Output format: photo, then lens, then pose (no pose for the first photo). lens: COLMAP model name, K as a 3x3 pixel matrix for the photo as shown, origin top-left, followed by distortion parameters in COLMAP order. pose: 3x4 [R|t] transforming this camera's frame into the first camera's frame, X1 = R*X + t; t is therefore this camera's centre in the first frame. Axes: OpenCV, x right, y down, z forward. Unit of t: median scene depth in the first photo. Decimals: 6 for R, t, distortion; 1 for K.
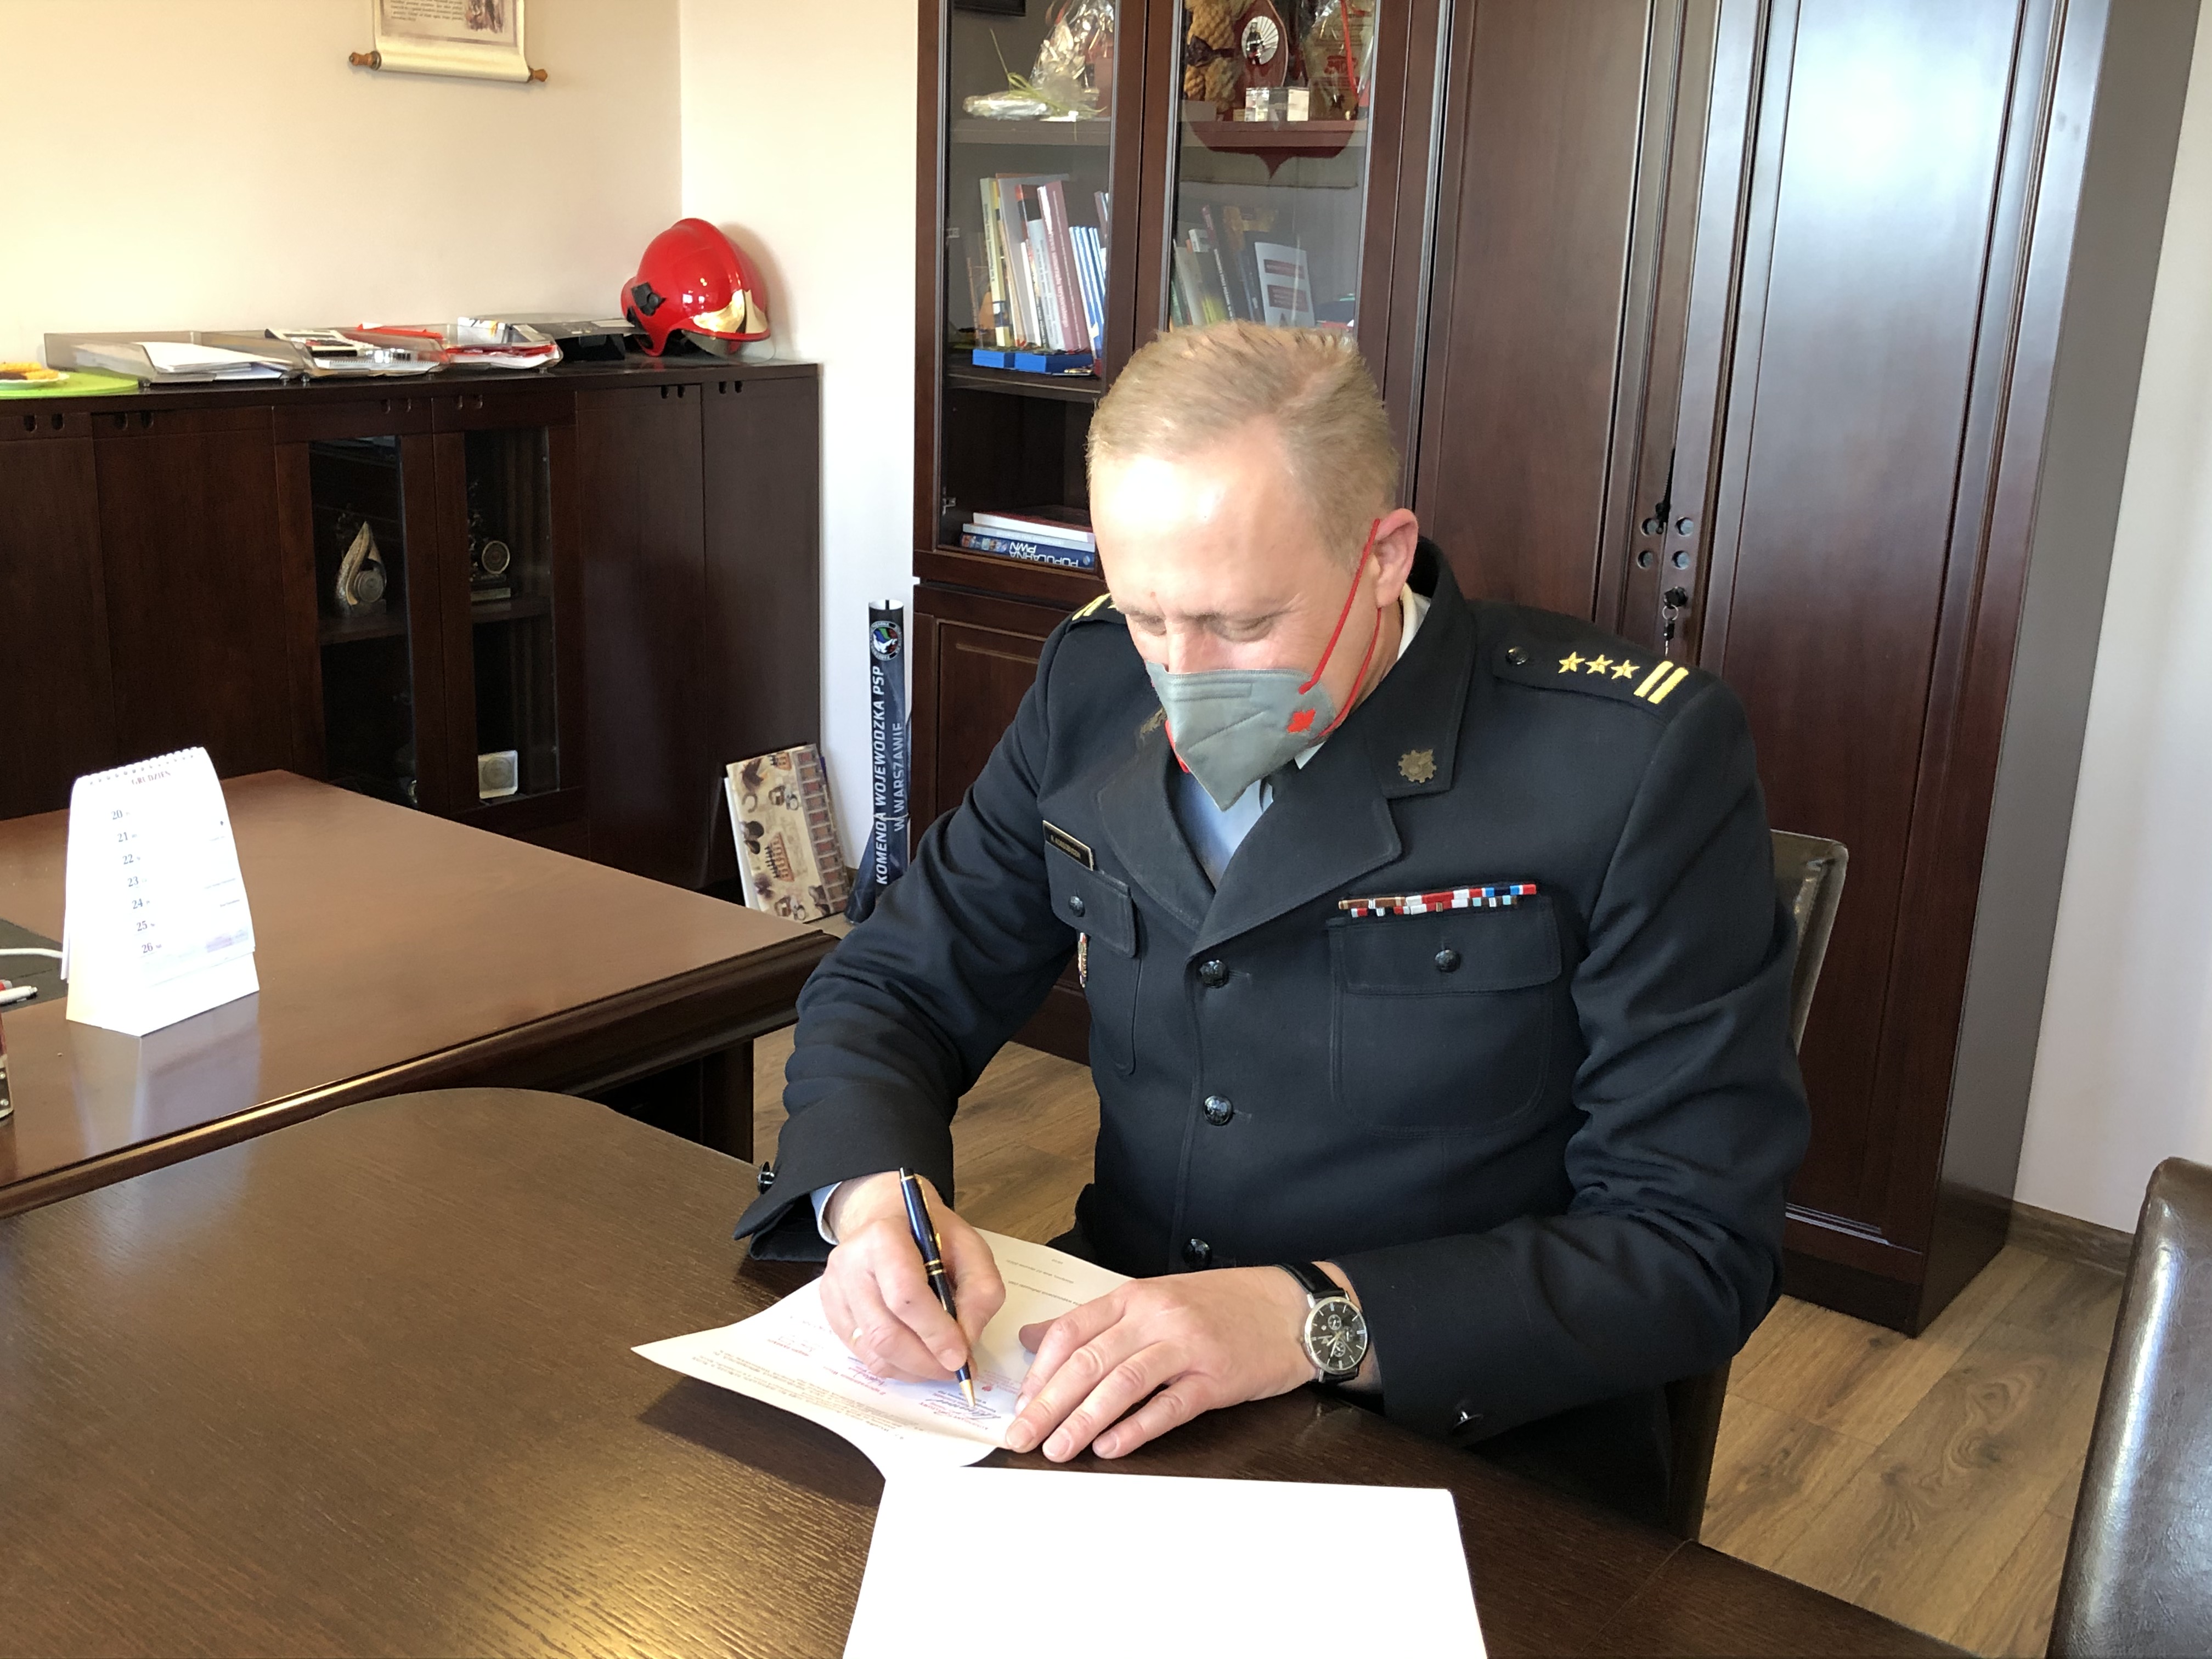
lens RADIAL K [[2218.0, 0, 1065.9], [0, 2218.0, 806.0], [0, 0, 1]] dist [0.003233, 0.000000]
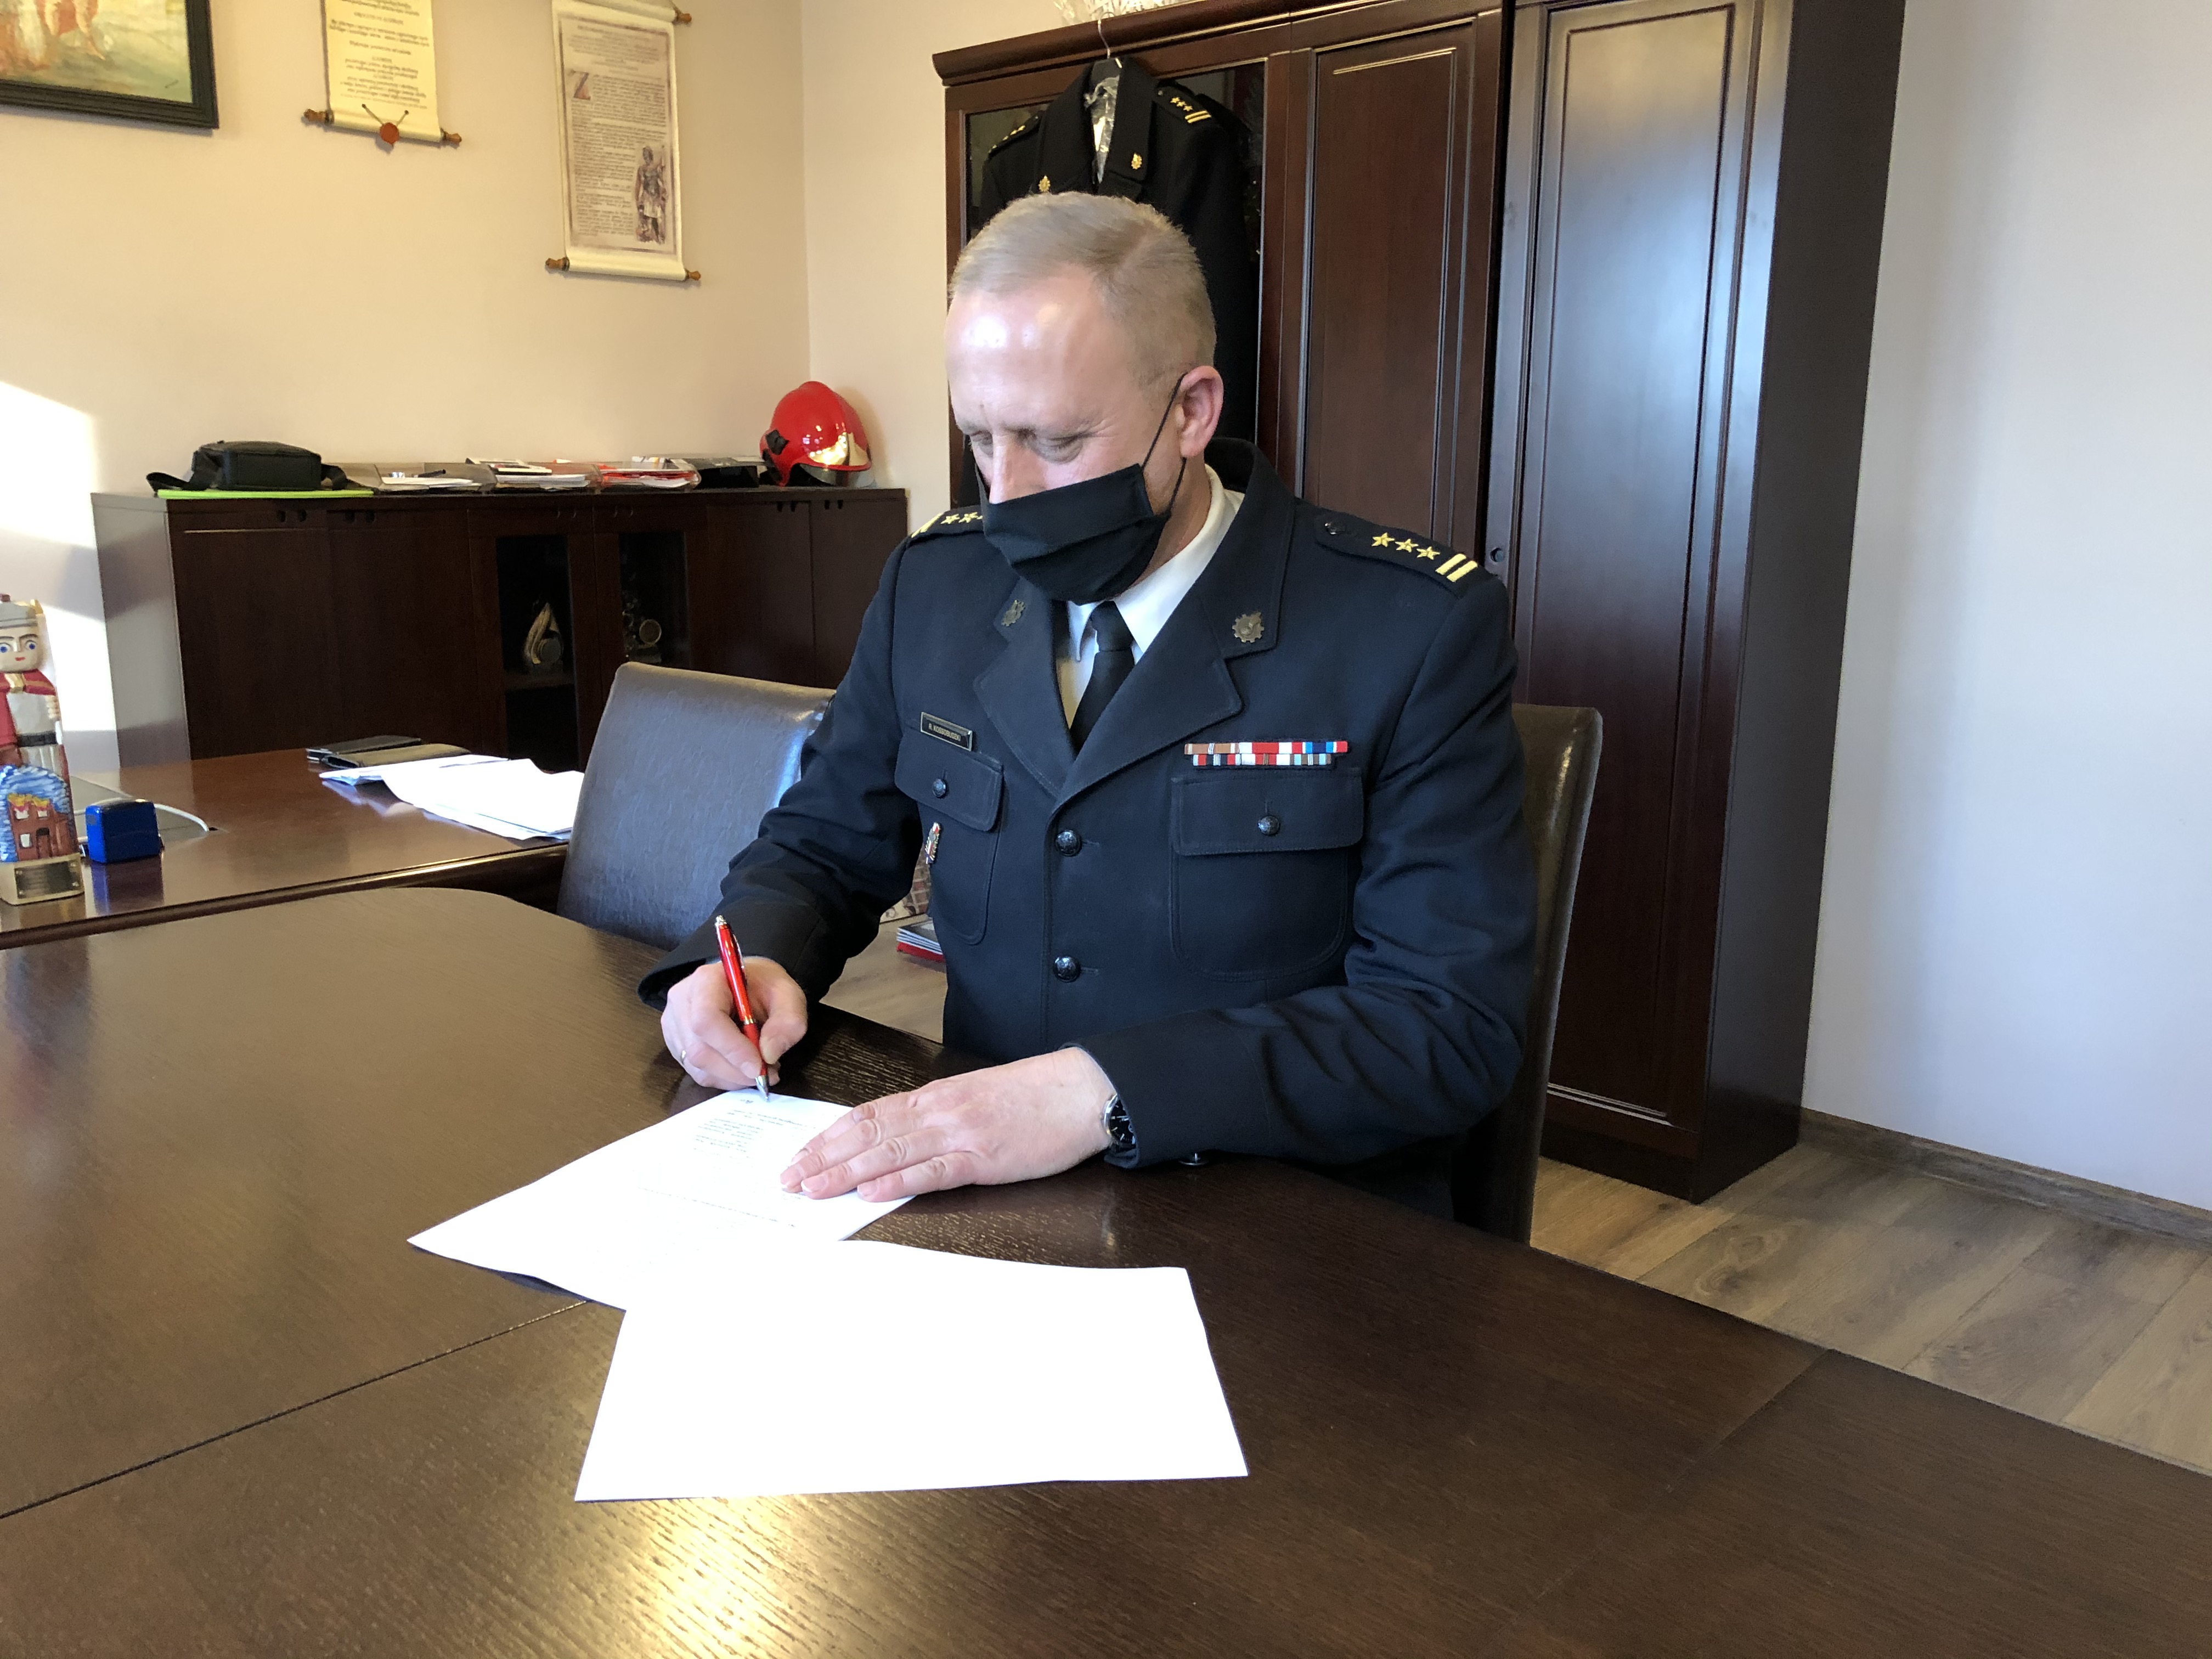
lens RADIAL K [[1814.3, 0, 1085.7], [0, 1814.3, 816.2], [0, 0, 1]] dist [0.008955, 0.000071]
pose [[0.994703, -0.006210, -0.102604, 0.118847], [-0.000300, 0.997994, -0.063304, 0.070378], [0.102791, 0.062999, 0.992706, -0.038934]]
